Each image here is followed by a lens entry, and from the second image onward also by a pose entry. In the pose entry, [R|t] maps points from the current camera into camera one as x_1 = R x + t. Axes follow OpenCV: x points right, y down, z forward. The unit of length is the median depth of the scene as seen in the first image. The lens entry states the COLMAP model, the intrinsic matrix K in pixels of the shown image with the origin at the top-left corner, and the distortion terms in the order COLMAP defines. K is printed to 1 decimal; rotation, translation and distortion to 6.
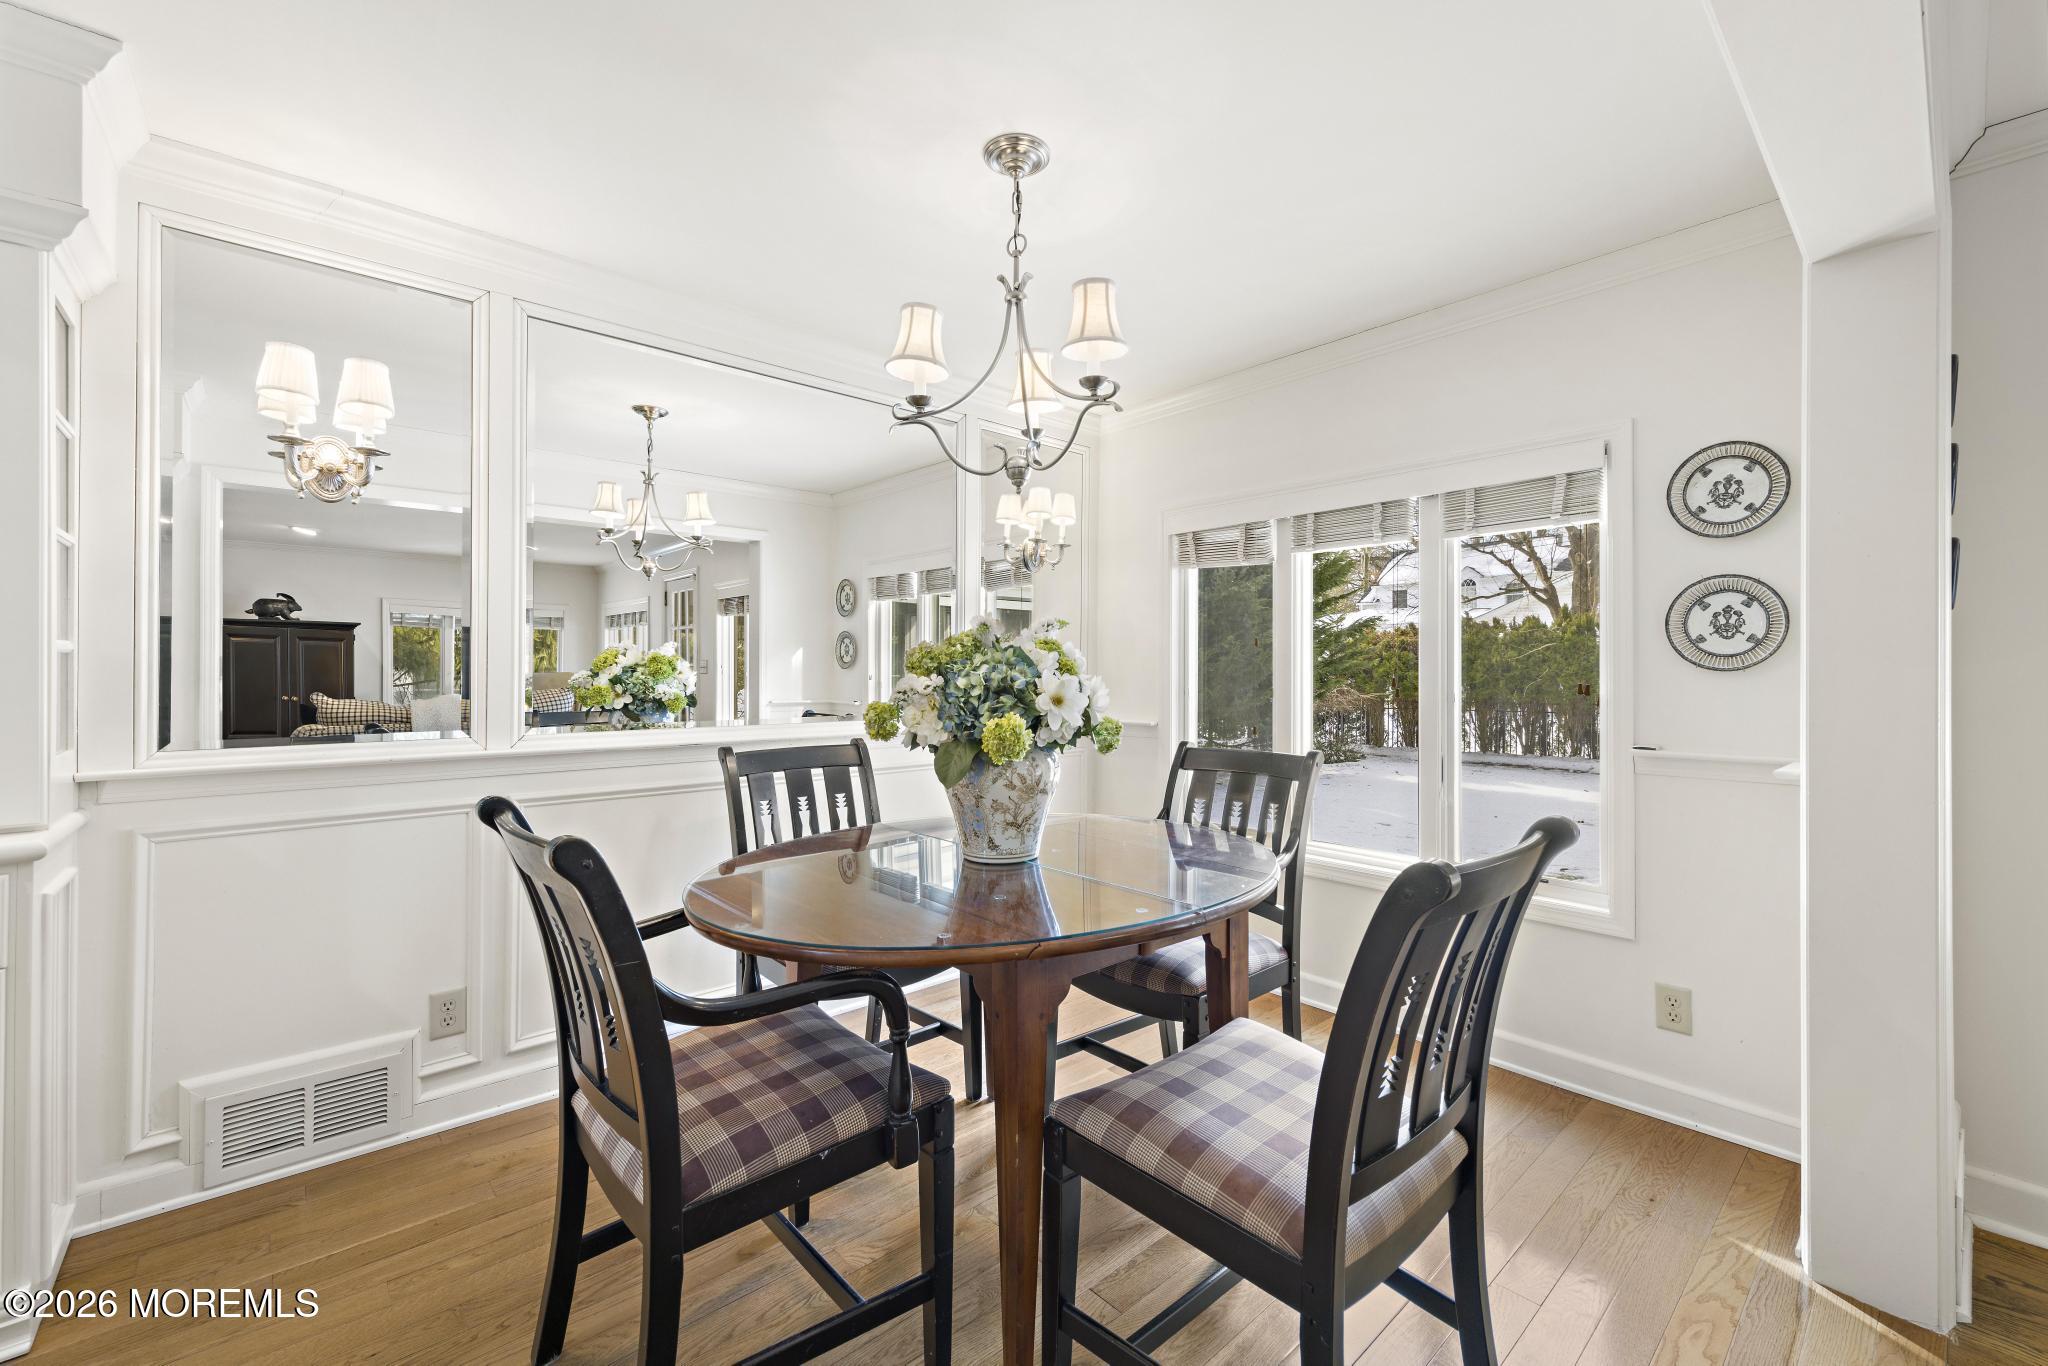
lens RADIAL K [[827.5, 0, 1032.8], [0, 827.5, 669.3], [0, 0, 1]] dist [-0.000072, 0.000010]
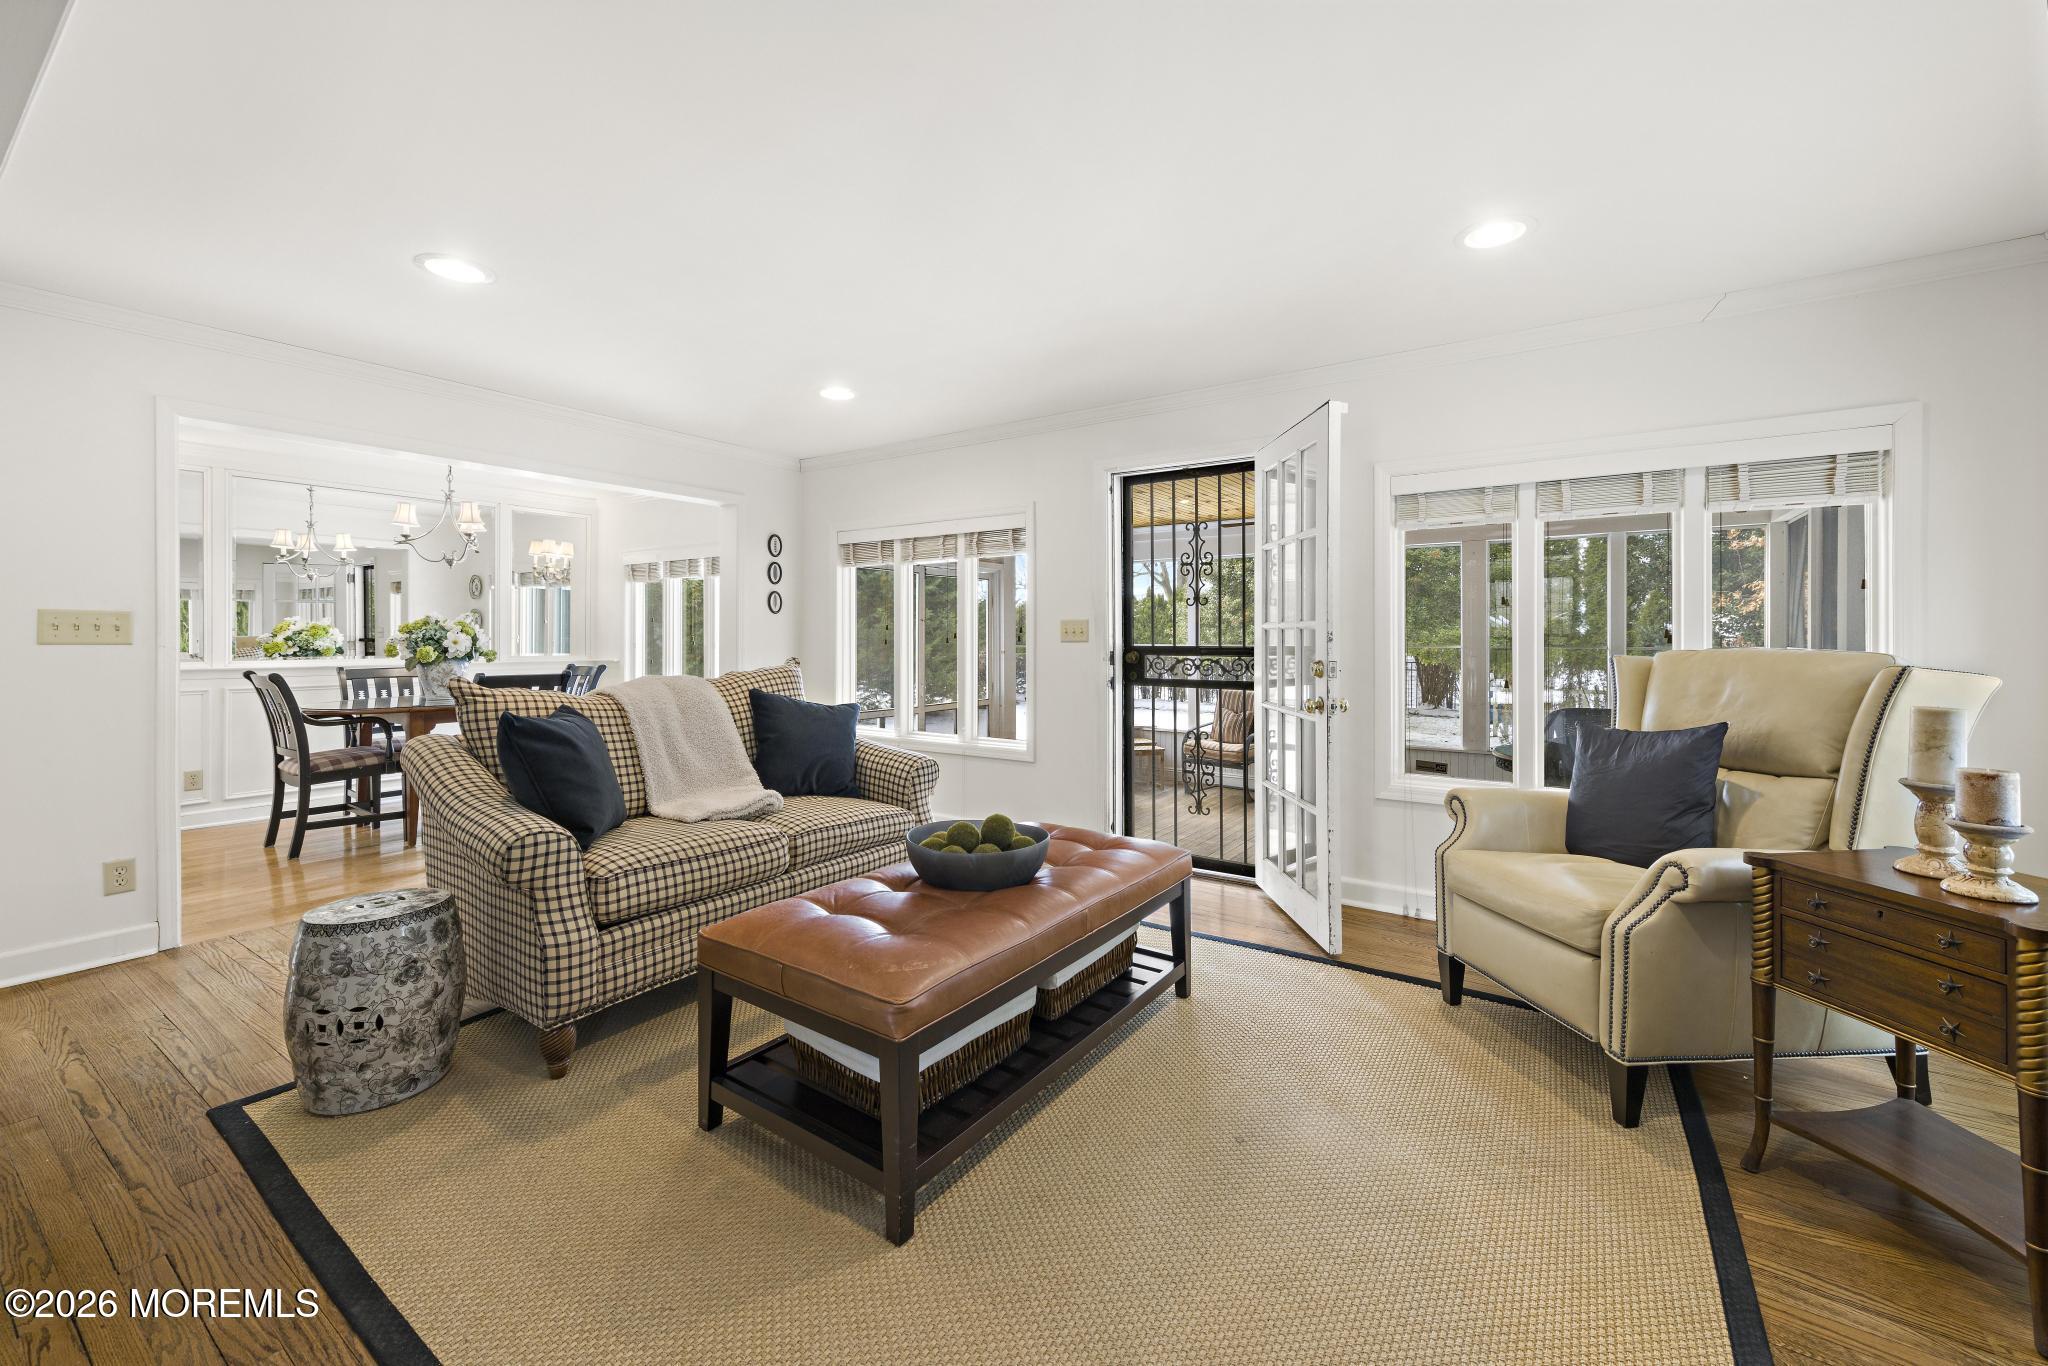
lens RADIAL K [[815.7, 0, 1040.3], [0, 815.7, 633.5], [0, 0, 1]] dist [0.003525, -0.000239]
pose [[0.961676, -0.003328, 0.274169, 0.627927], [0.003562, 0.999994, -0.000356, 0.008883], [-0.274166, 0.001319, 0.961681, -1.253011]]
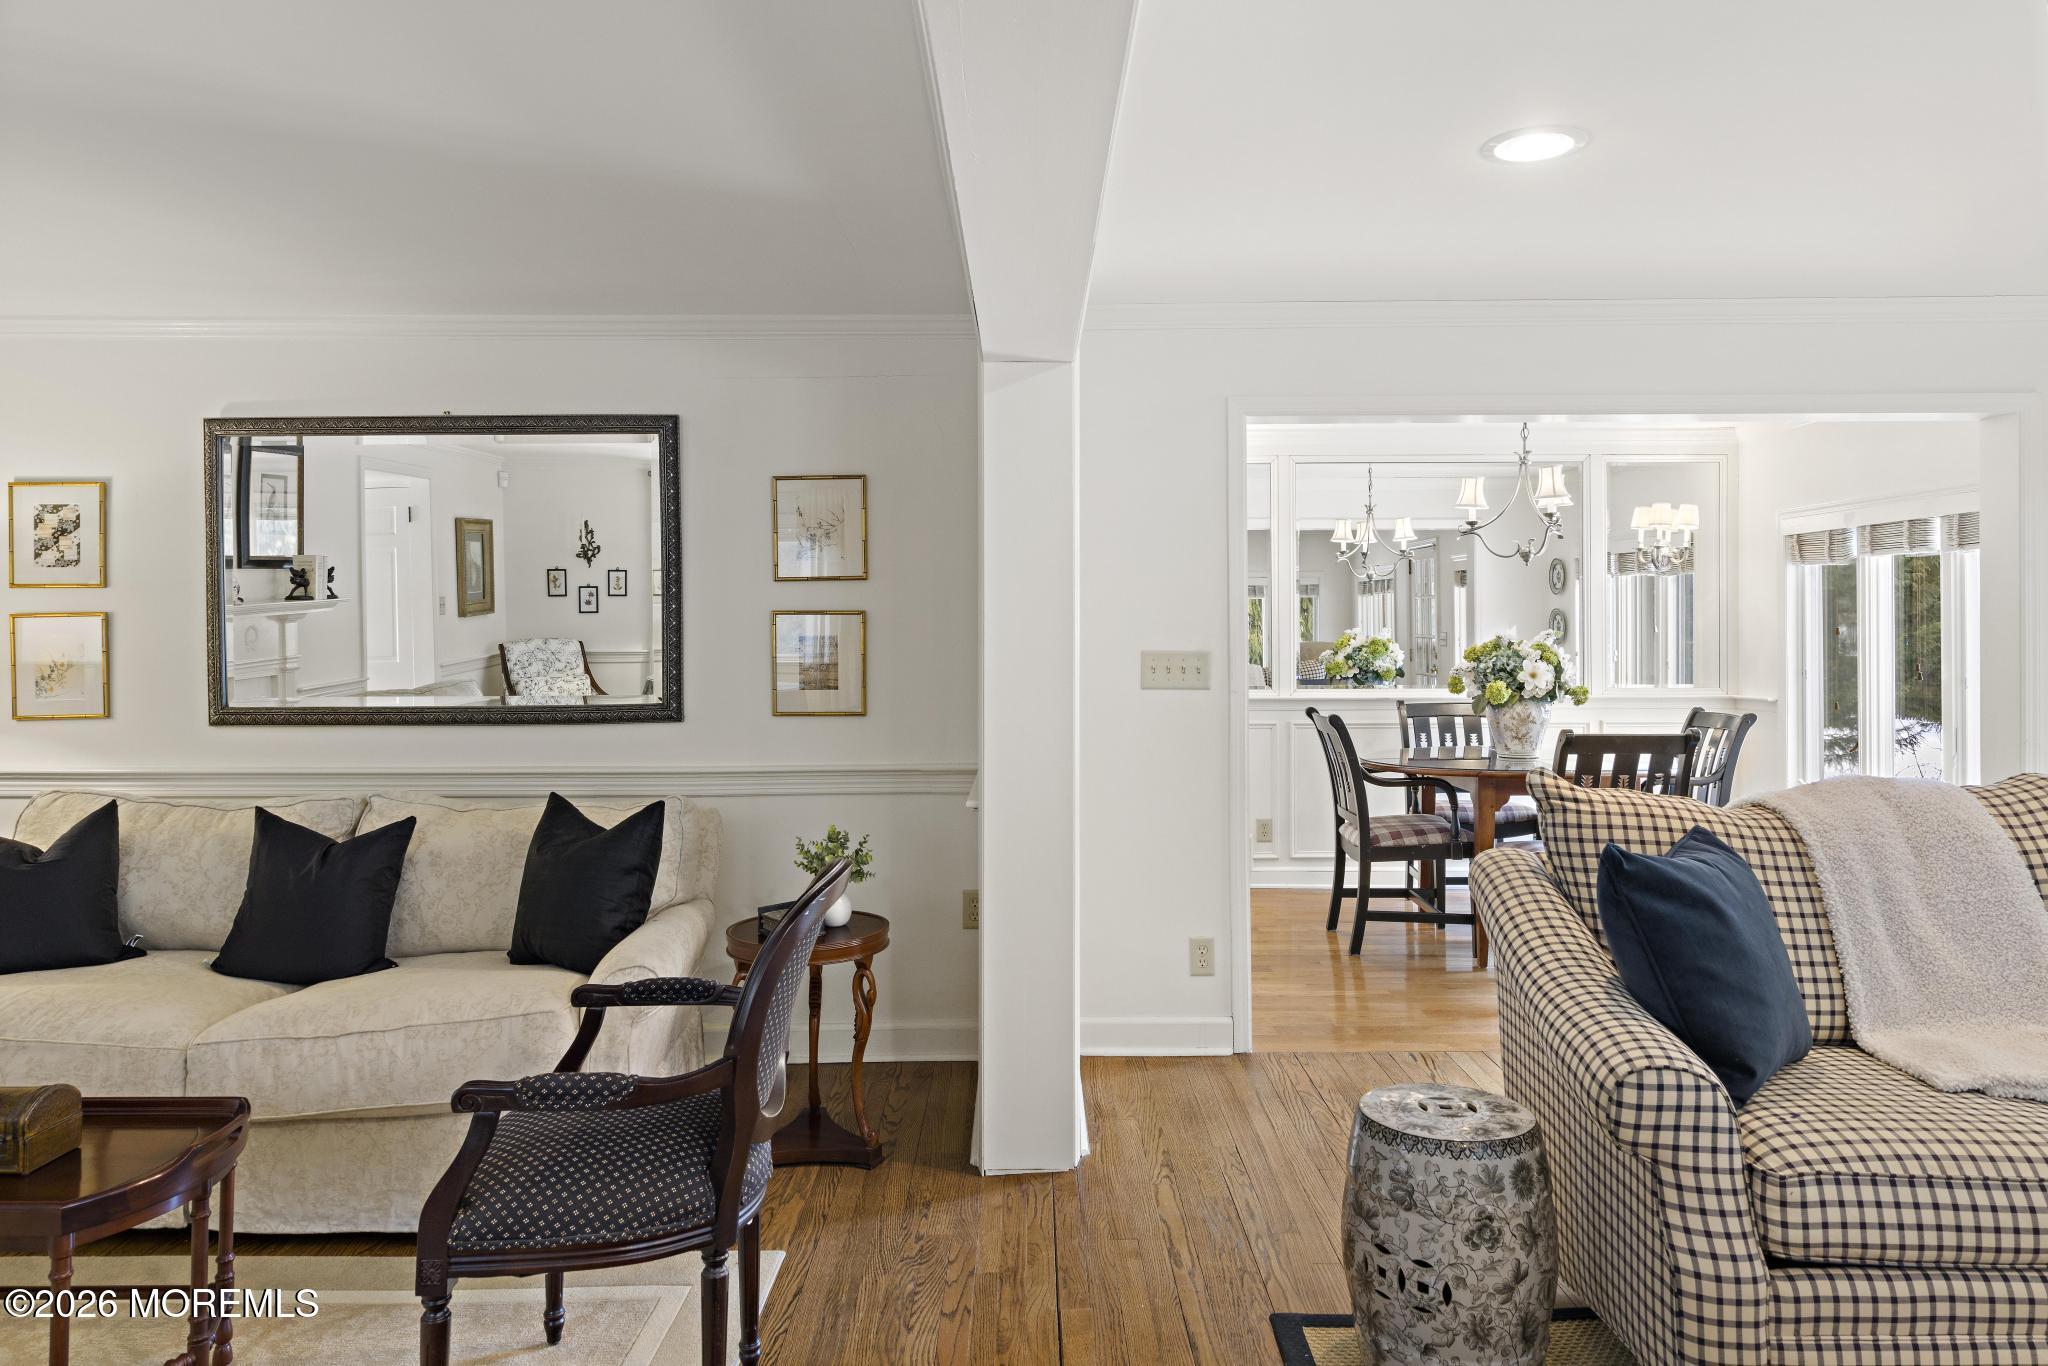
lens RADIAL K [[1331.3, 0, 1027.8], [0, 1331.3, 617.9], [0, 0, 1]] dist [0.008902, 0.000555]
pose [[0.762236, -0.010351, -0.647217, 0.601788], [0.006426, 0.999944, -0.008423, -0.041452], [0.647268, 0.002262, 0.762260, -1.189552]]
